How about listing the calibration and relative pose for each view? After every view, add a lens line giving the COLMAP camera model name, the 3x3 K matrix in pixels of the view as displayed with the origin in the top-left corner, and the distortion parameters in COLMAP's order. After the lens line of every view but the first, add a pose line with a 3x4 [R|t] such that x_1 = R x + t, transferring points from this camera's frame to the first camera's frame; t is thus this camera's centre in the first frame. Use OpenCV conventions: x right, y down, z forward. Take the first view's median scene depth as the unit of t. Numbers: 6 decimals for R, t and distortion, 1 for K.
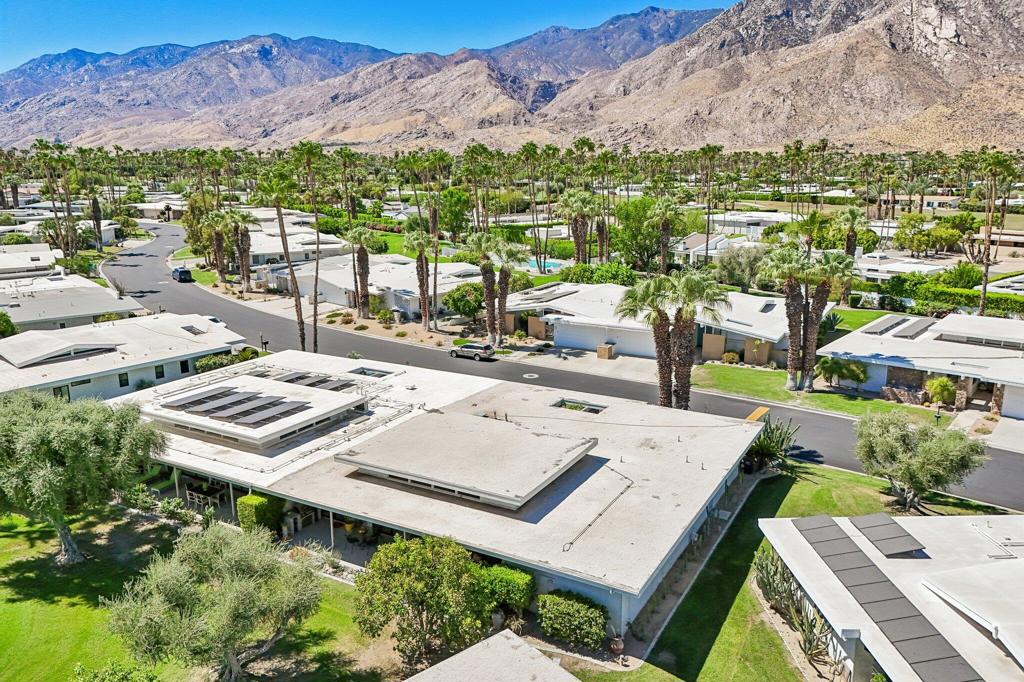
lens RADIAL K [[757.8, 0, 514.7], [0, 757.8, 344.2], [0, 0, 1]] dist [0.044344, -0.039287]
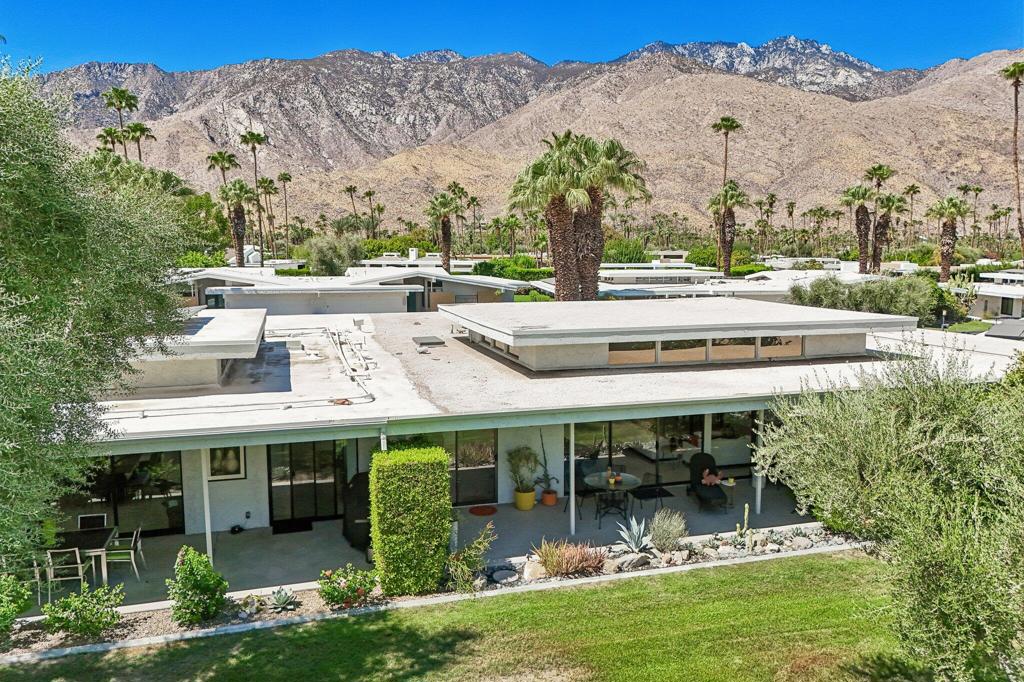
lens RADIAL K [[757.8, 0, 513.2], [0, 757.8, 341.2], [0, 0, 1]] dist [0.044344, -0.039287]
pose [[0.687554, -0.082084, 0.721479, -0.152209], [0.163274, 0.985623, -0.043460, 0.046993], [-0.707539, 0.147680, 0.691071, 0.194268]]
